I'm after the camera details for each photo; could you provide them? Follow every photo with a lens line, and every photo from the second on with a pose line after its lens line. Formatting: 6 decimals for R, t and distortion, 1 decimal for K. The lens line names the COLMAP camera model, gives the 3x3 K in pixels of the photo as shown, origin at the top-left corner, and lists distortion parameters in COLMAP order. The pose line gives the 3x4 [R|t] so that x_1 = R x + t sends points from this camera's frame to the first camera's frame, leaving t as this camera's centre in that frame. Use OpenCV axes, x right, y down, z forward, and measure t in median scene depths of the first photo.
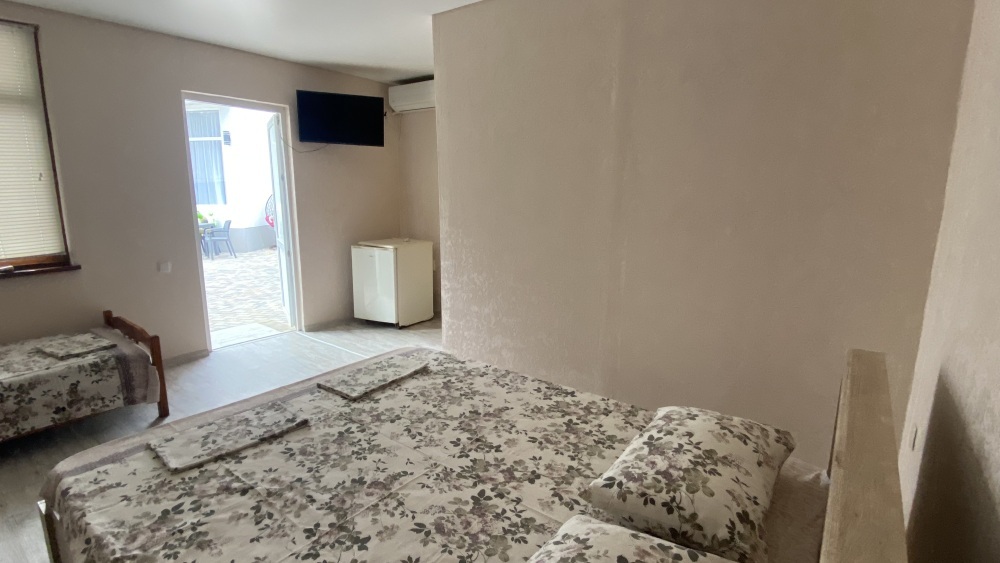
lens RADIAL K [[479.6, 0, 495.9], [0, 479.6, 276.4], [0, 0, 1]] dist [0.028547, -0.025651]
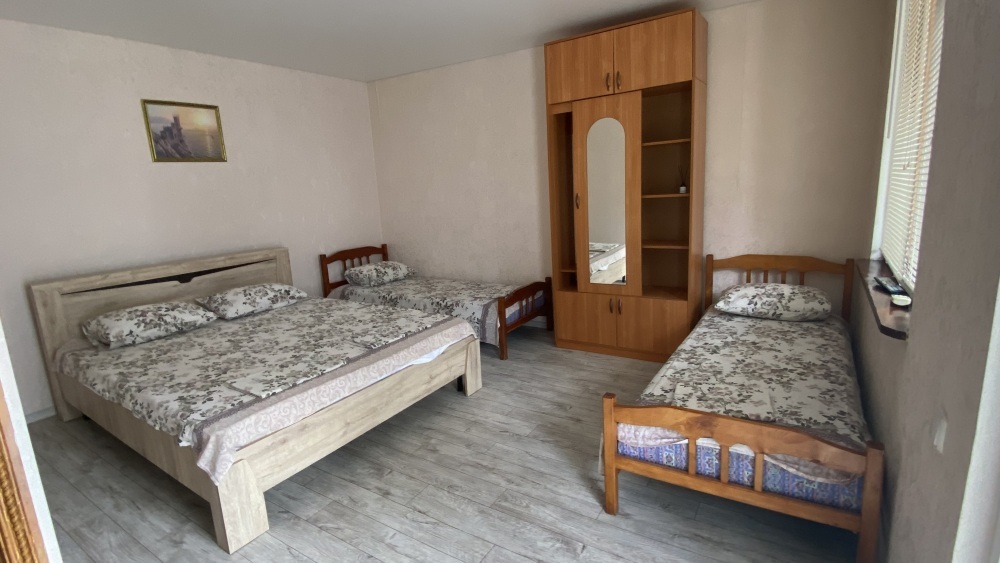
lens RADIAL K [[479.6, 0, 495.9], [0, 479.6, 276.4], [0, 0, 1]] dist [0.028547, -0.025651]
pose [[-0.996732, 0.061468, -0.052415, -0.732908], [0.038326, 0.931002, 0.362996, -0.381045], [0.071111, 0.359801, -0.930315, 2.167709]]
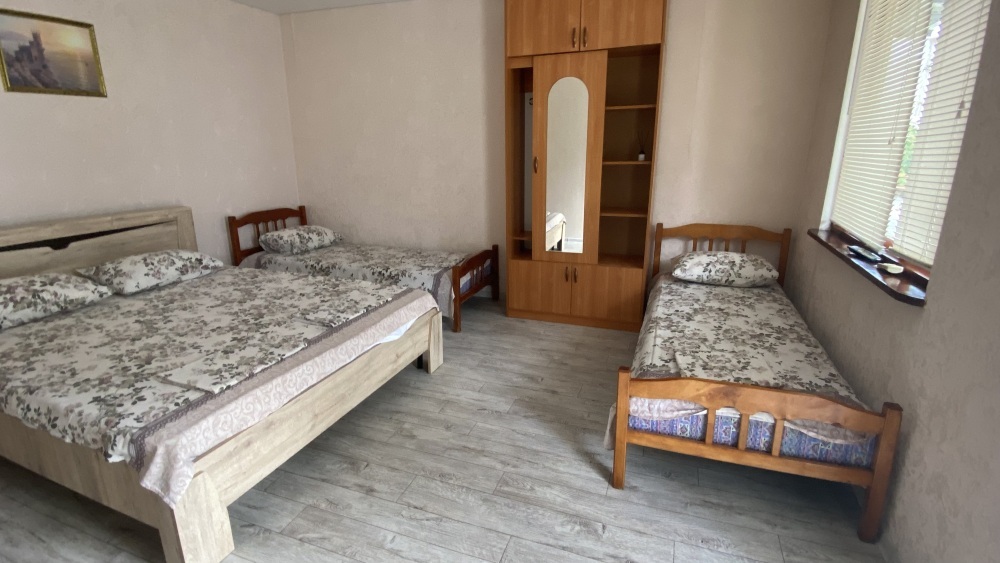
lens RADIAL K [[479.6, 0, 495.9], [0, 479.6, 276.4], [0, 0, 1]] dist [0.028547, -0.025651]
pose [[-0.961963, 0.074304, -0.262882, -0.535820], [-0.046303, 0.904026, 0.424962, -0.342251], [0.269229, 0.420970, -0.866199, 2.033182]]
